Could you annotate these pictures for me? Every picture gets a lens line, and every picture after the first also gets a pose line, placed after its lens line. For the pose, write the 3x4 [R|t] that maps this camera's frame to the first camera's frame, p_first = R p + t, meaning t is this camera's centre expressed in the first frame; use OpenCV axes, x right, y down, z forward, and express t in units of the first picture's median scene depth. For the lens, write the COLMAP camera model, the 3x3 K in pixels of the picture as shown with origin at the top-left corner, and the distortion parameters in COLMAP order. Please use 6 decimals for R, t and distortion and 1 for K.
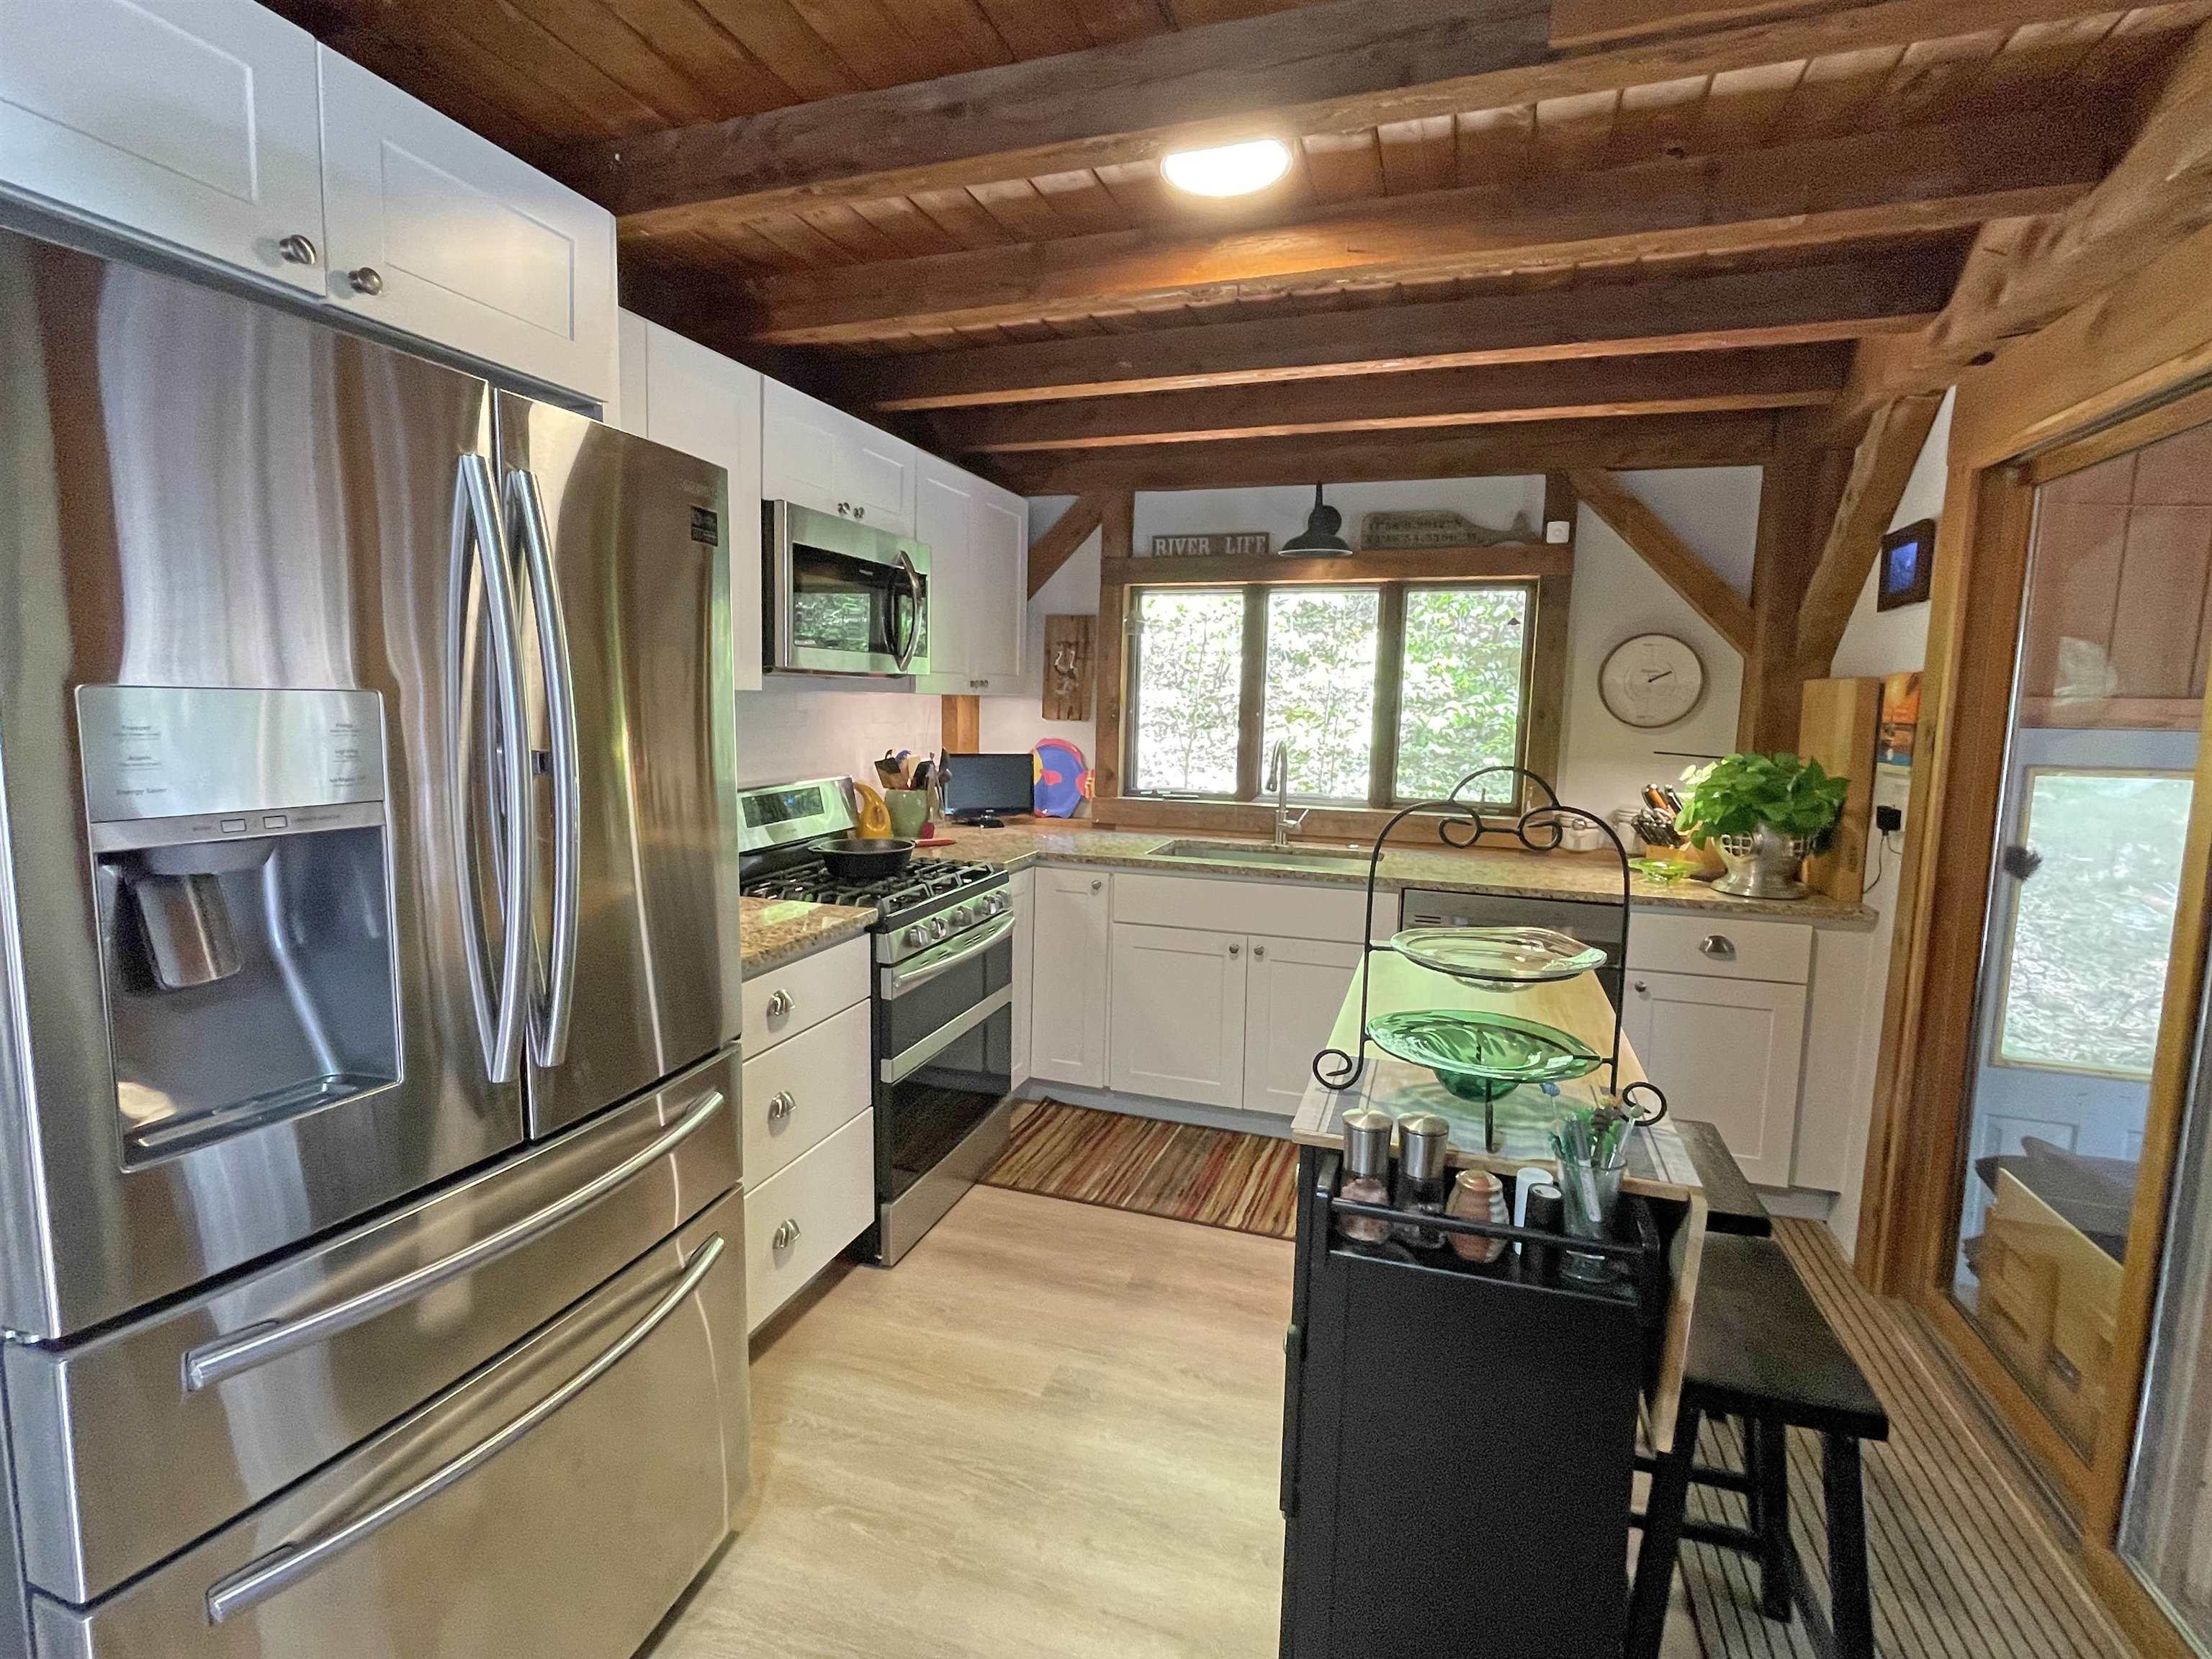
lens RADIAL K [[1030.1, 0, 1096.7], [0, 1030.1, 822.0], [0, 0, 1]] dist [-0.009134, 0.001693]
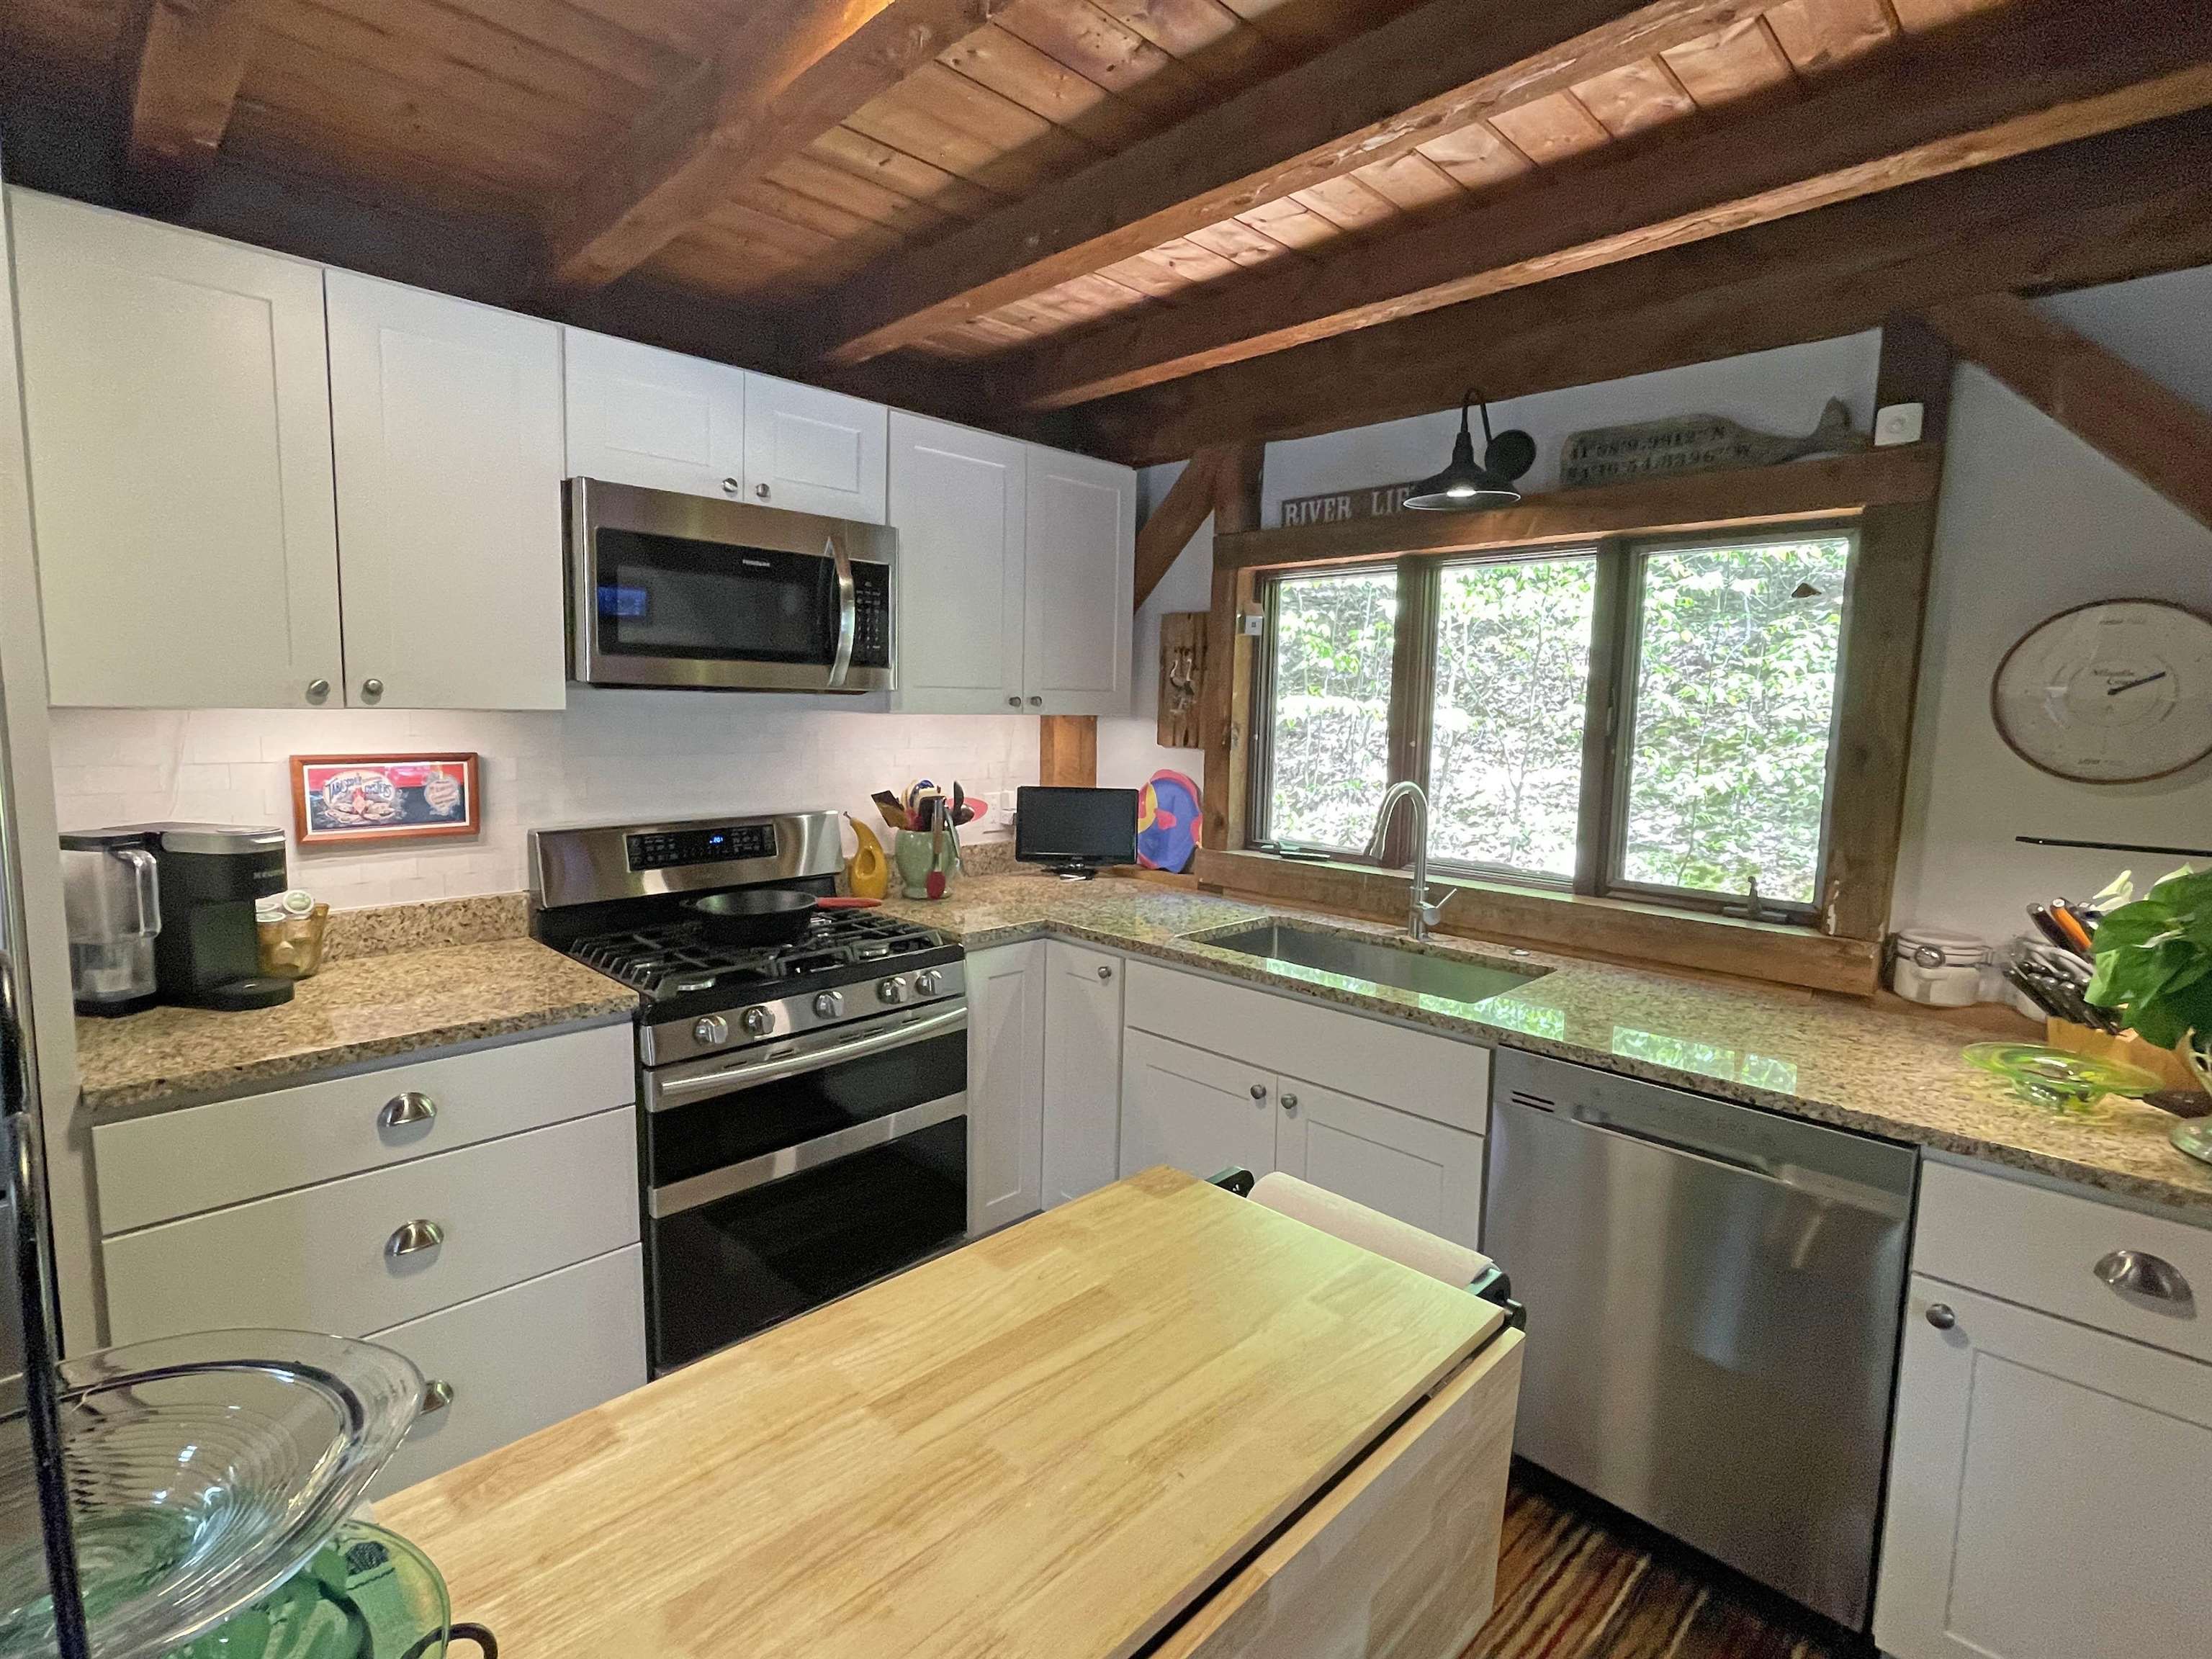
lens RADIAL K [[1061.4, 0, 1102.3], [0, 1061.4, 816.0], [0, 0, 1]] dist [0.002762, 0.000947]
pose [[0.899893, 0.045921, -0.433686, 0.302921], [-0.057124, 0.998285, -0.012828, -0.038420], [0.432353, 0.036318, 0.900973, 0.291364]]
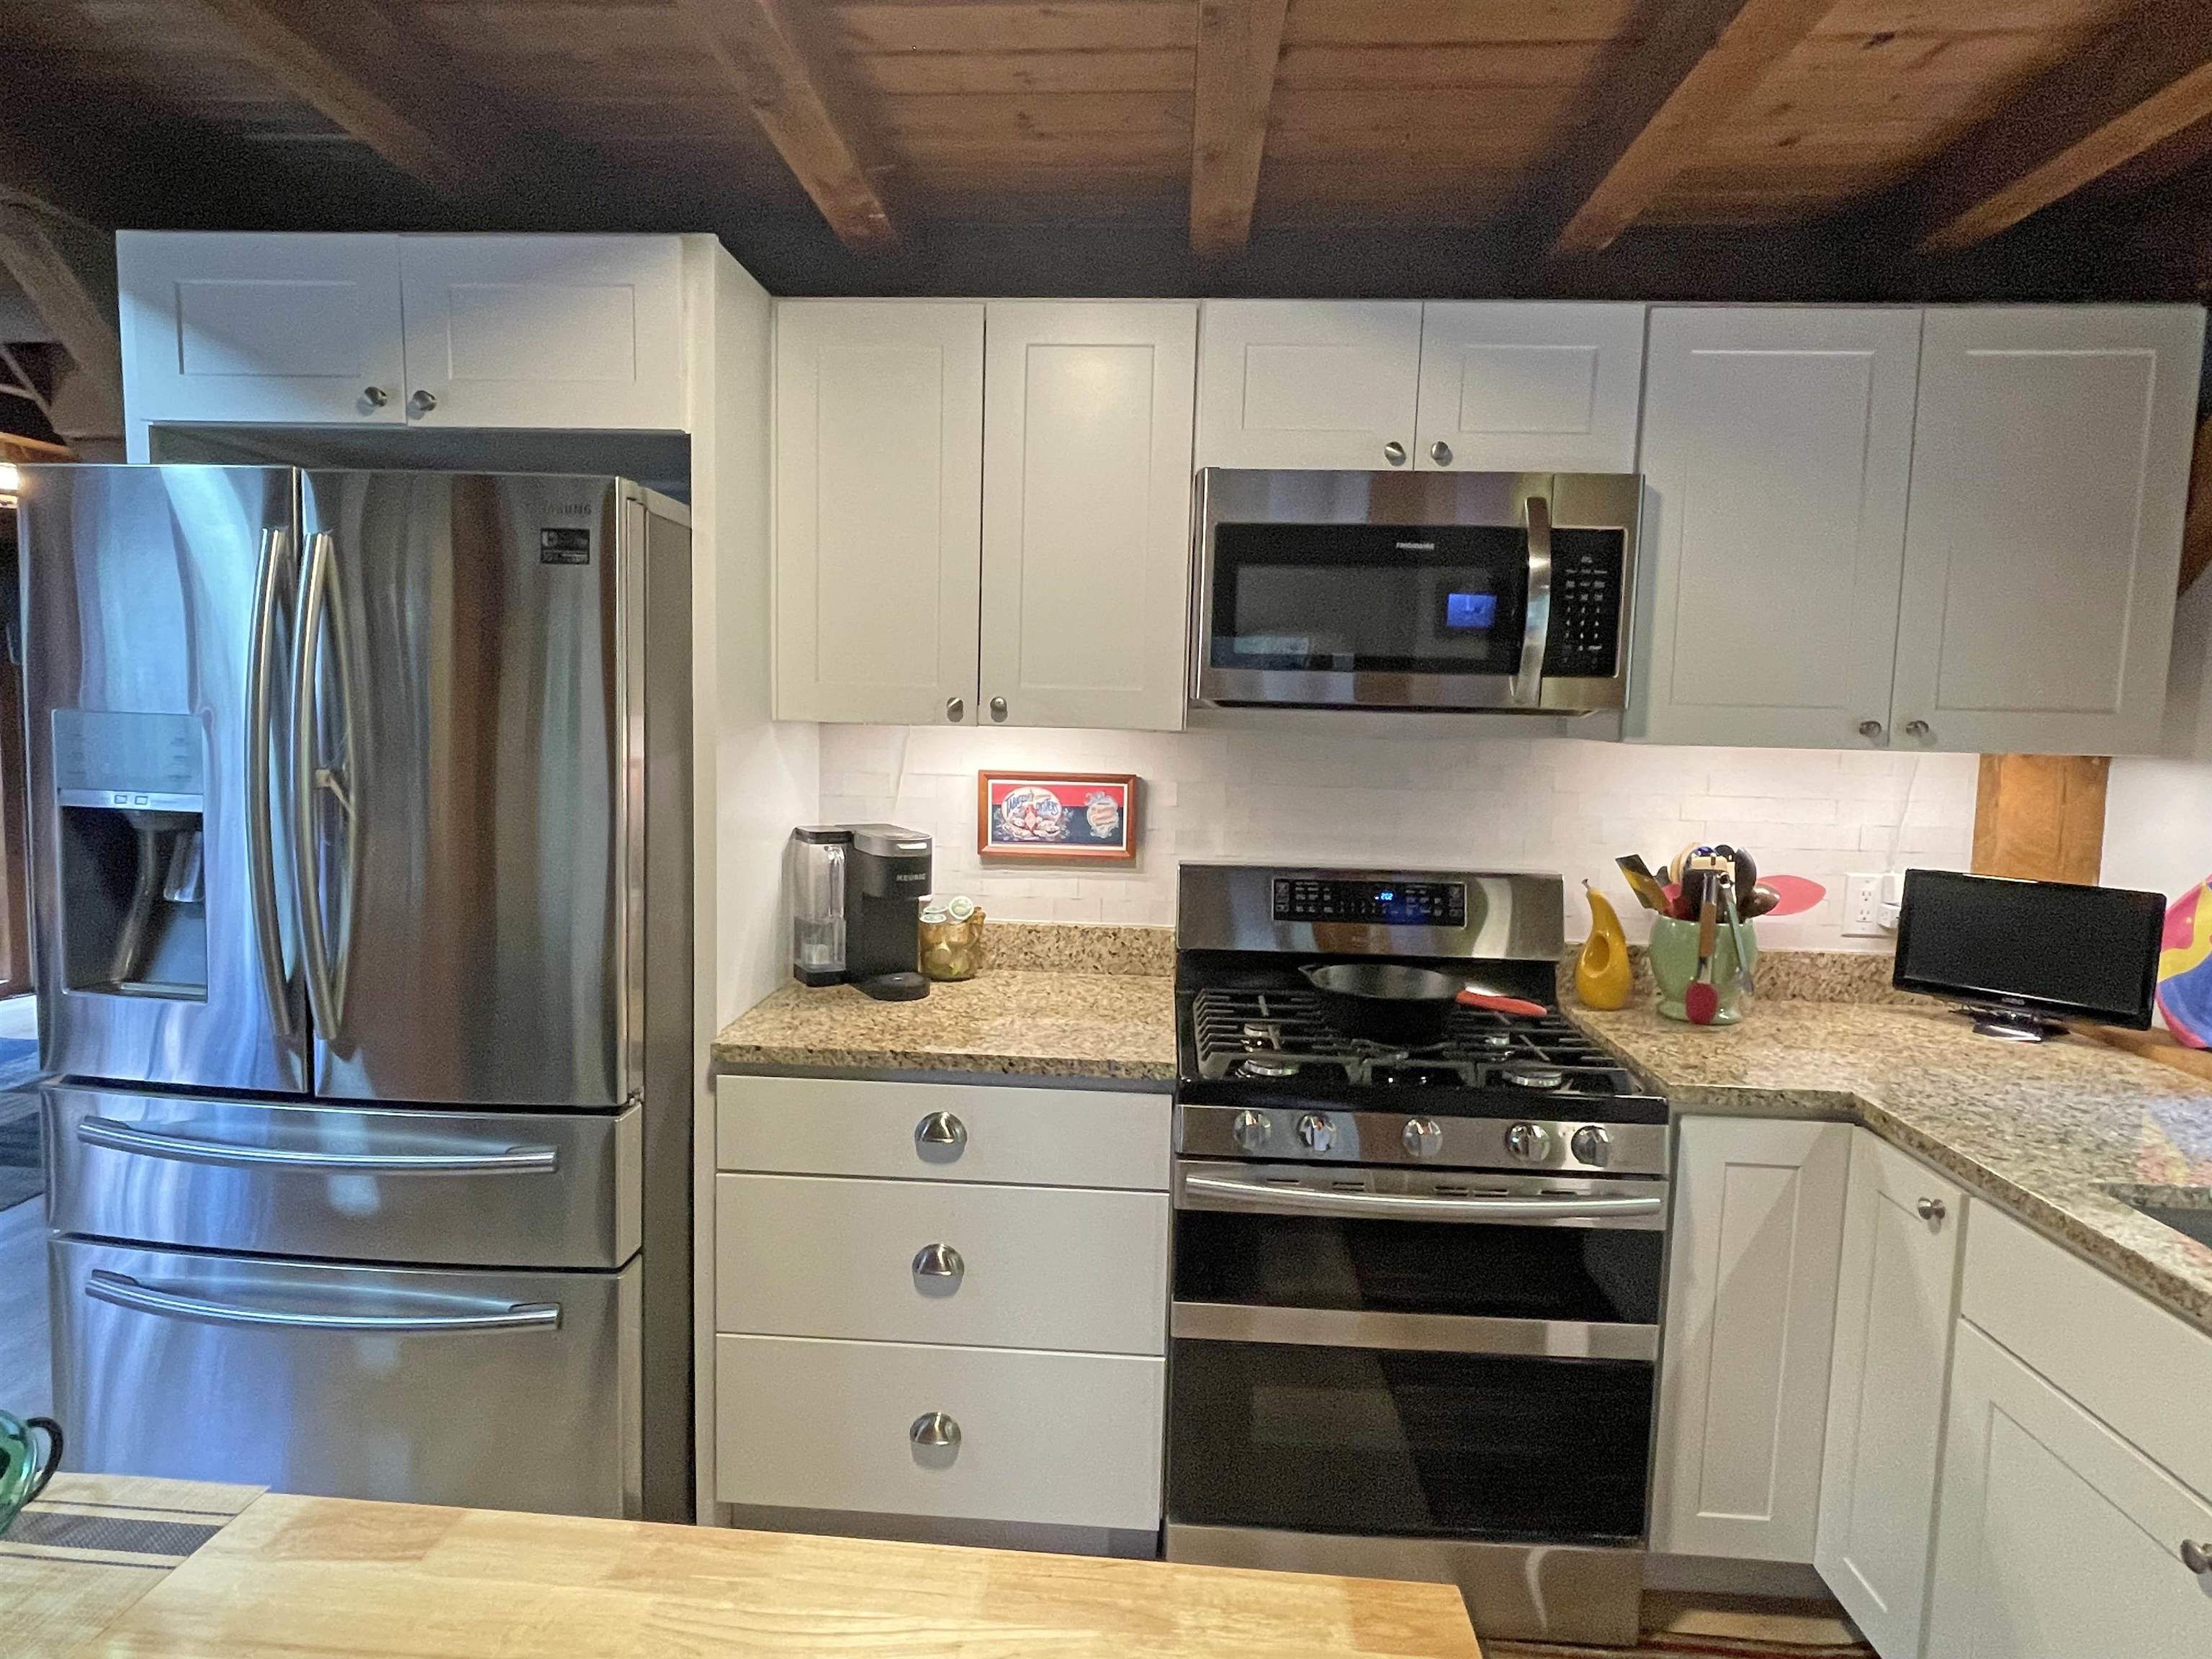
lens RADIAL K [[1236.2, 0, 1091.1], [0, 1236.2, 816.2], [0, 0, 1]] dist [0.002942, -0.000808]
pose [[0.259898, 0.076121, -0.962631, 0.357506], [-0.140996, 0.989196, 0.040155, -0.064161], [0.955287, 0.125291, 0.267823, 0.490352]]
